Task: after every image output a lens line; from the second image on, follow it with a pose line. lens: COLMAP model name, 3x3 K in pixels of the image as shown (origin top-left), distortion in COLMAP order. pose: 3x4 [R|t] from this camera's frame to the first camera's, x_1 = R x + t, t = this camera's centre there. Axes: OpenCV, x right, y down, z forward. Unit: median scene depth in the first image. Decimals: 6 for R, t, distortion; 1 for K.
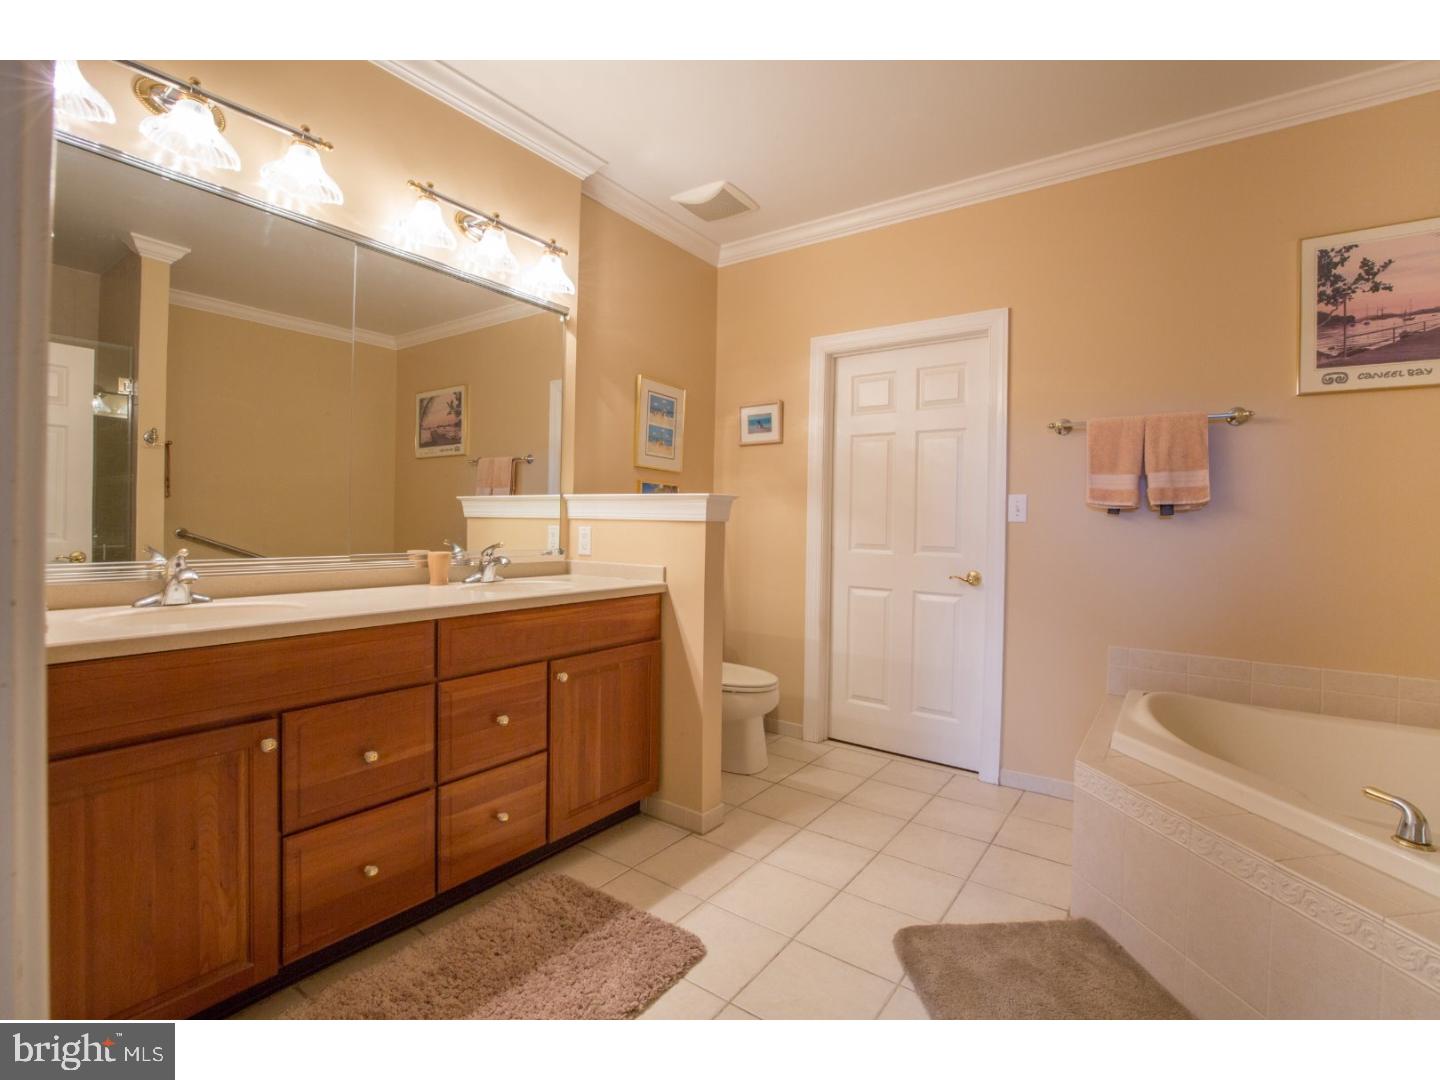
lens RADIAL K [[660.0, 0, 724.9], [0, 660.0, 526.0], [0, 0, 1]] dist [-0.035360, 0.004912]
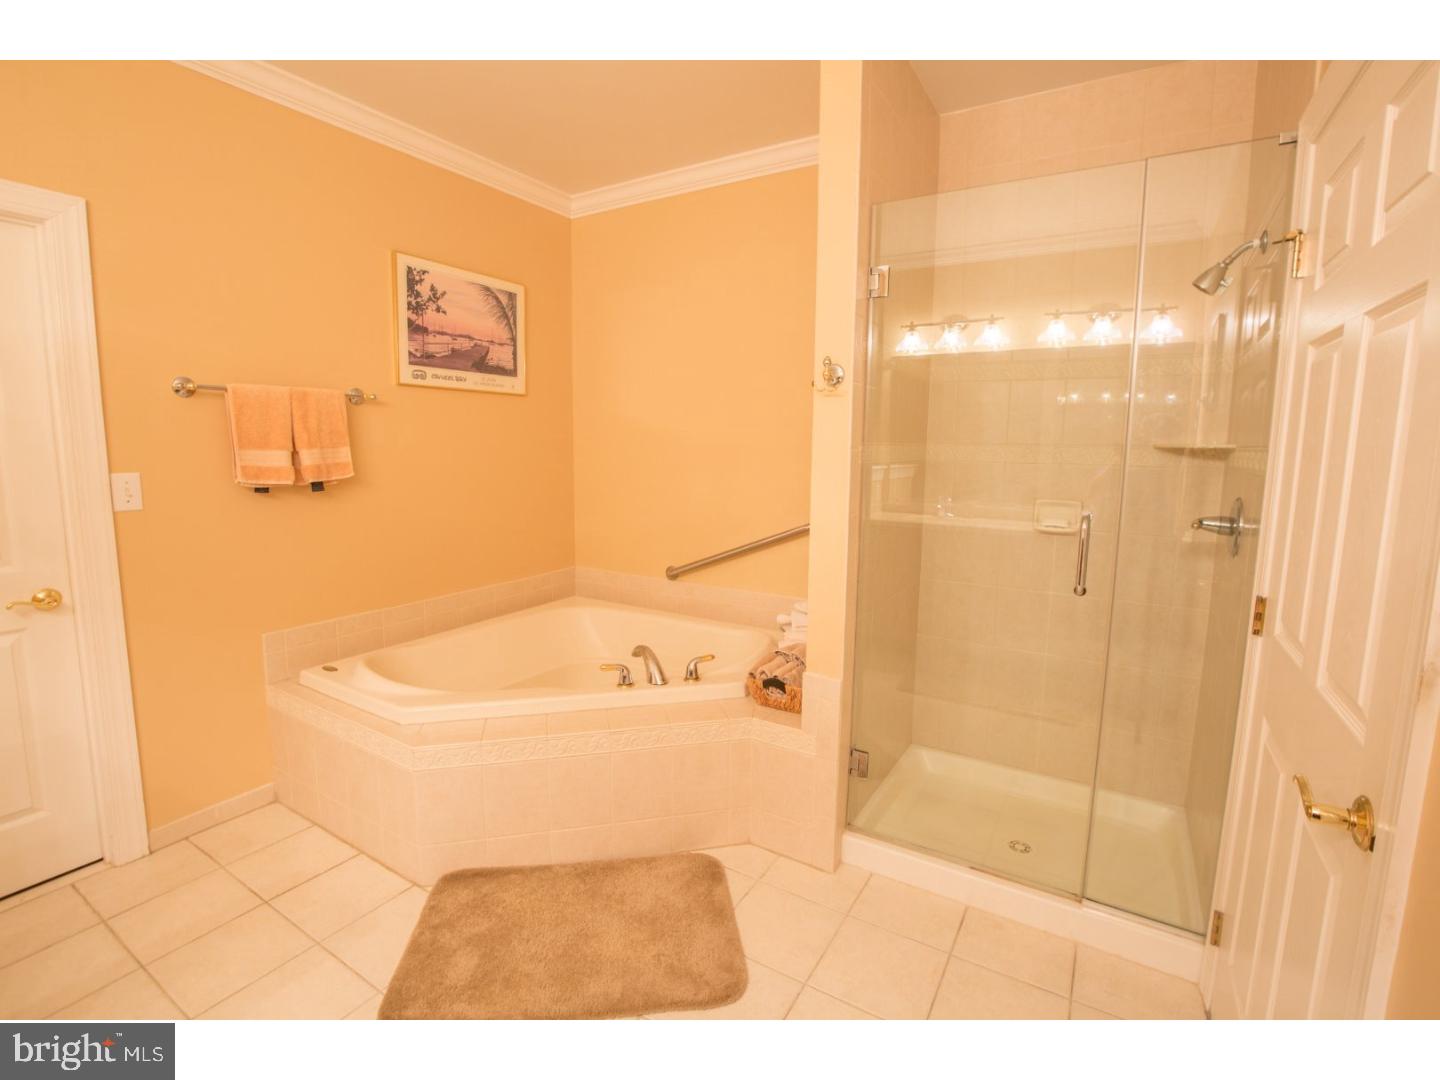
lens RADIAL K [[660.0, 0, 724.9], [0, 660.0, 526.0], [0, 0, 1]] dist [-0.035360, 0.004912]
pose [[-0.077844, -0.144715, 0.986407, -0.410271], [-0.007030, 0.989464, 0.144608, -0.125255], [-0.996941, 0.004322, -0.078041, 0.496393]]
